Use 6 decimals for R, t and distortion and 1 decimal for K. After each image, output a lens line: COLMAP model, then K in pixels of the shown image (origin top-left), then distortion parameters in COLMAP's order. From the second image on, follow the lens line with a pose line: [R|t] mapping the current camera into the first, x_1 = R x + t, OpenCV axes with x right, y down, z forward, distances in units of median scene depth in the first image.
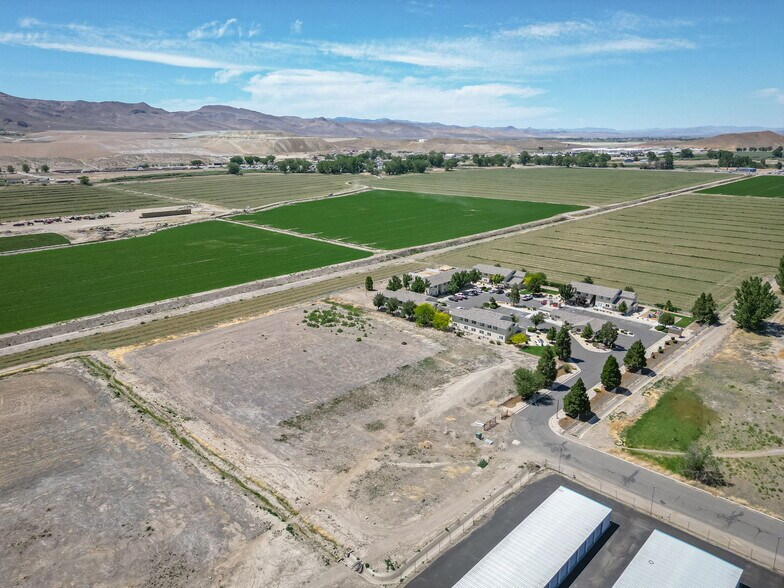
lens RADIAL K [[549.1, 0, 392.0], [0, 549.1, 294.0], [0, 0, 1]] dist [0.078132, -0.074340]
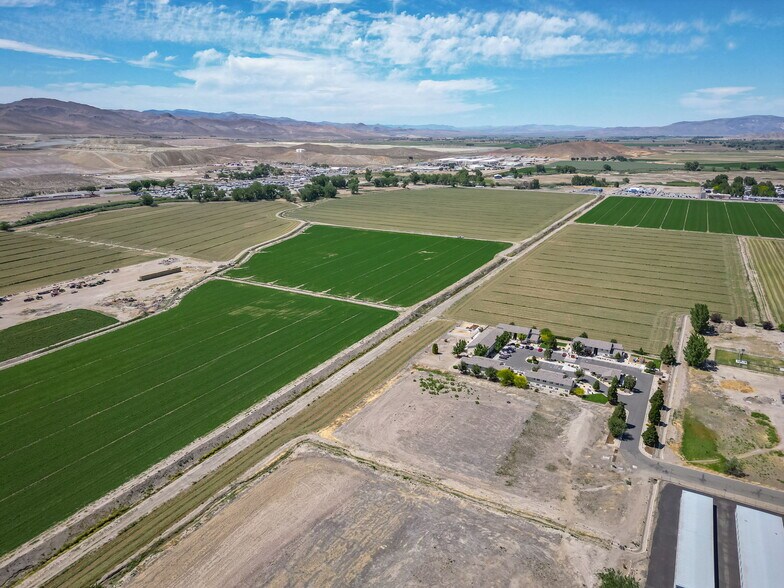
lens RADIAL K [[549.1, 0, 392.0], [0, 549.1, 294.0], [0, 0, 1]] dist [0.078132, -0.074340]
pose [[0.966126, -0.067741, 0.249021, -0.733356], [0.065345, 0.997702, 0.017884, -0.287220], [-0.249661, -0.001006, 0.968333, -0.415370]]
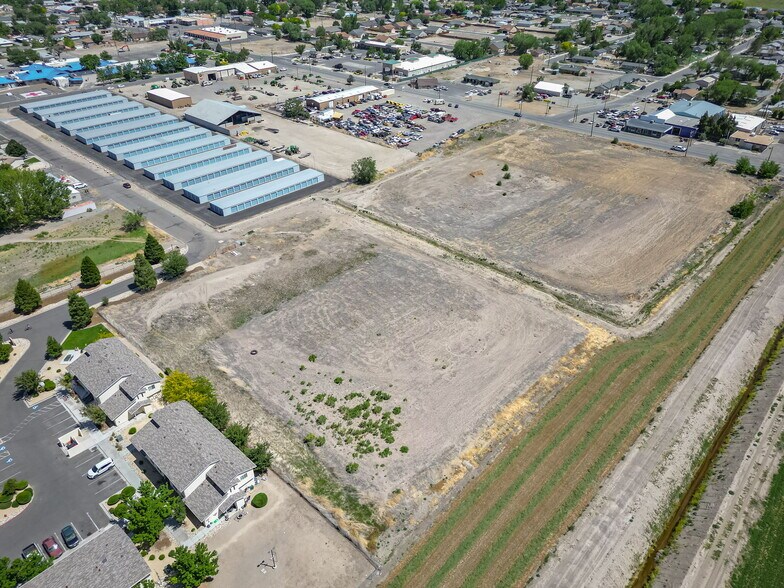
lens RADIAL K [[549.1, 0, 392.0], [0, 549.1, 294.0], [0, 0, 1]] dist [0.078132, -0.074340]
pose [[-0.999962, 0.007959, -0.003579, -0.197960], [0.002486, 0.652934, 0.757411, -0.644624], [0.008365, 0.757373, -0.652929, 1.688737]]
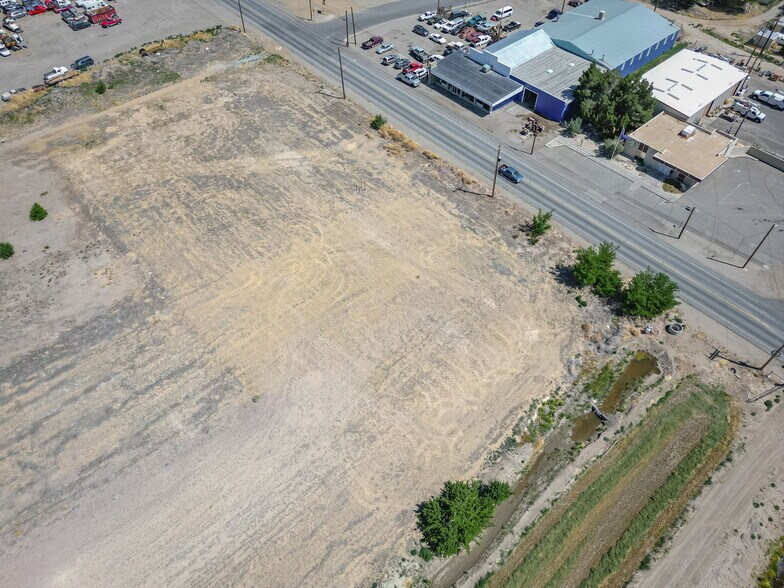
lens RADIAL K [[549.1, 0, 392.0], [0, 549.1, 294.0], [0, 0, 1]] dist [0.078132, -0.074340]
pose [[-0.997132, -0.059557, 0.046690, -0.995941], [0.018993, 0.400277, 0.916197, -0.235492], [-0.073255, 0.914457, -0.397998, 0.693102]]
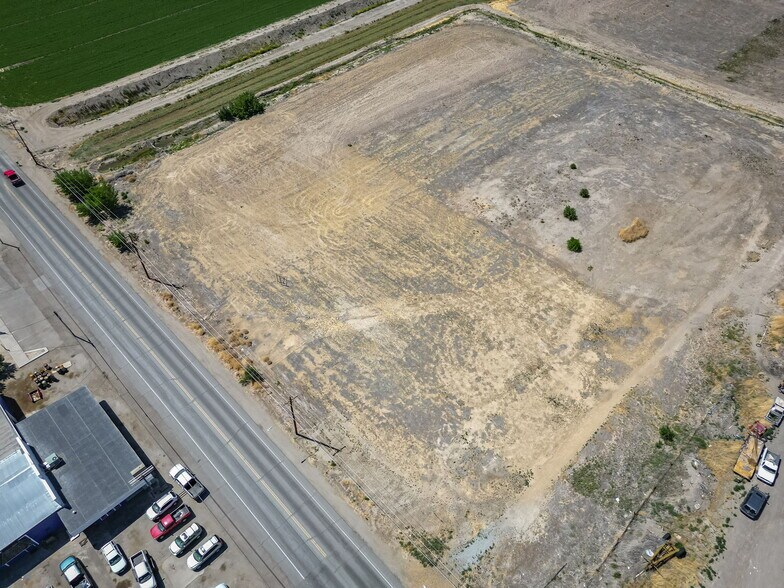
lens RADIAL K [[549.1, 0, 392.0], [0, 549.1, 294.0], [0, 0, 1]] dist [0.078132, -0.074340]
pose [[0.999744, 0.016514, -0.015453, -0.766344], [-0.005696, 0.845096, 0.534585, -0.005524], [0.021888, -0.534360, 0.844974, -0.296074]]
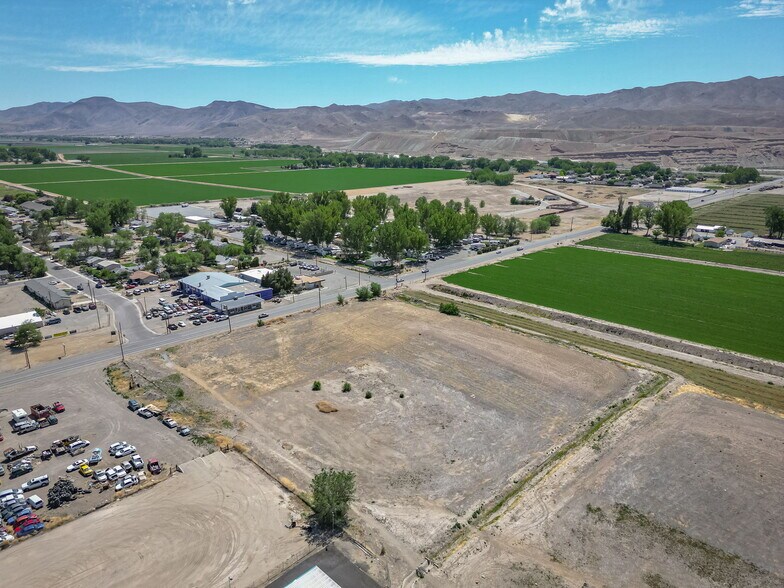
lens RADIAL K [[549.1, 0, 392.0], [0, 549.1, 294.0], [0, 0, 1]] dist [0.078132, -0.074340]
pose [[-0.022117, 0.281107, -0.959422, 0.527140], [-0.274829, 0.920975, 0.276178, -0.214830], [0.961239, 0.269785, 0.056887, 0.402520]]
